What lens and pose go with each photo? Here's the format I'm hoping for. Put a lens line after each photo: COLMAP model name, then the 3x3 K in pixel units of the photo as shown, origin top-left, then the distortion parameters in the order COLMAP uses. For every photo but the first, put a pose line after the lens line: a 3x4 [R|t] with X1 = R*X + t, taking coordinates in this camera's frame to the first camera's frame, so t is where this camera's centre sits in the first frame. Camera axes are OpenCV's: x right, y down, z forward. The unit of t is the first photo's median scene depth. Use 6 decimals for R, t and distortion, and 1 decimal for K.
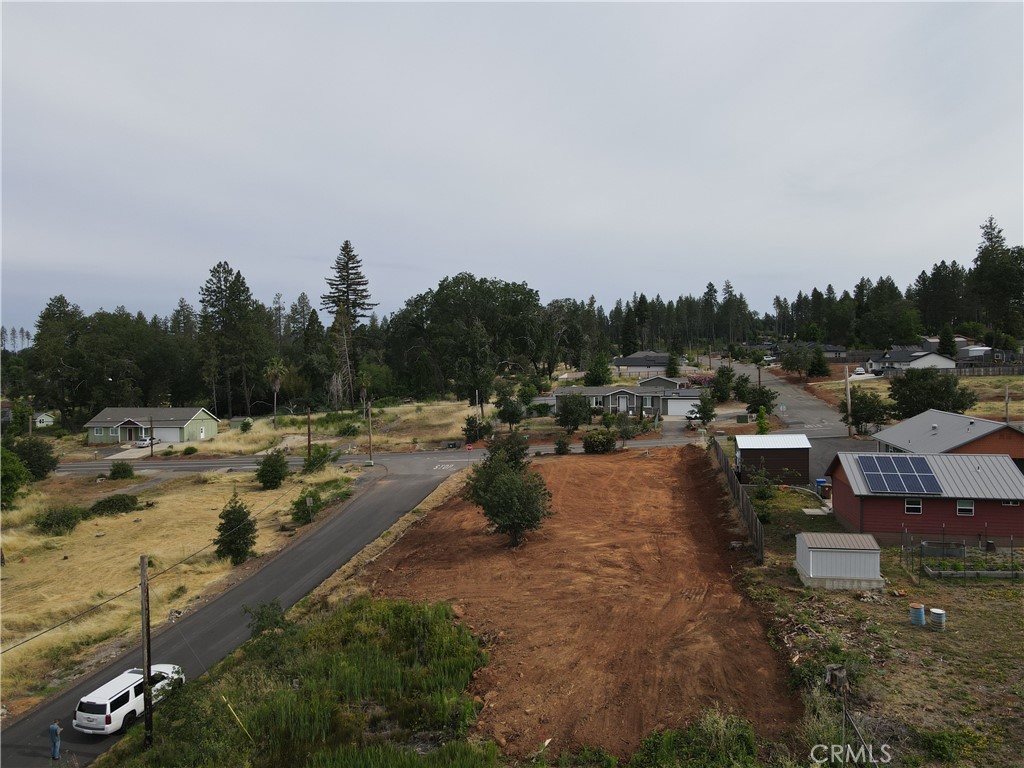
lens RADIAL K [[746.6, 0, 508.9], [0, 746.6, 379.5], [0, 0, 1]] dist [0.003341, 0.028679]
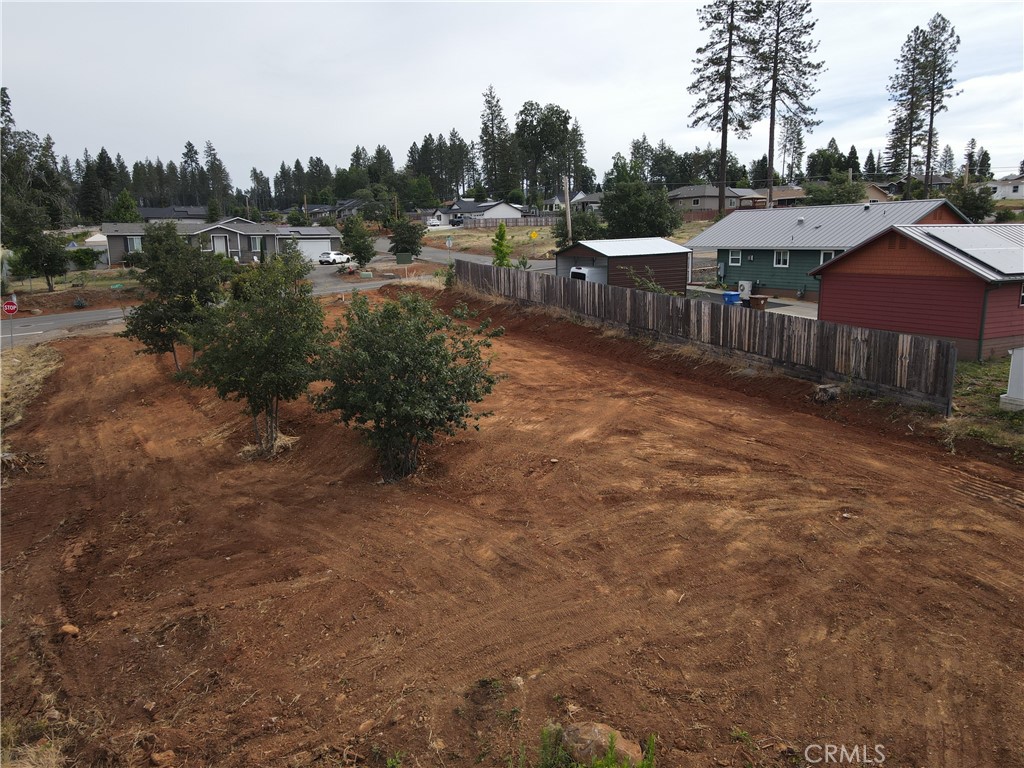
lens RADIAL K [[746.6, 0, 508.9], [0, 746.6, 379.5], [0, 0, 1]] dist [0.003341, 0.028679]
pose [[0.770983, -0.118266, 0.625778, -0.057256], [0.021821, 0.986935, 0.159636, 0.031910], [-0.636481, -0.109422, 0.763491, 0.191558]]
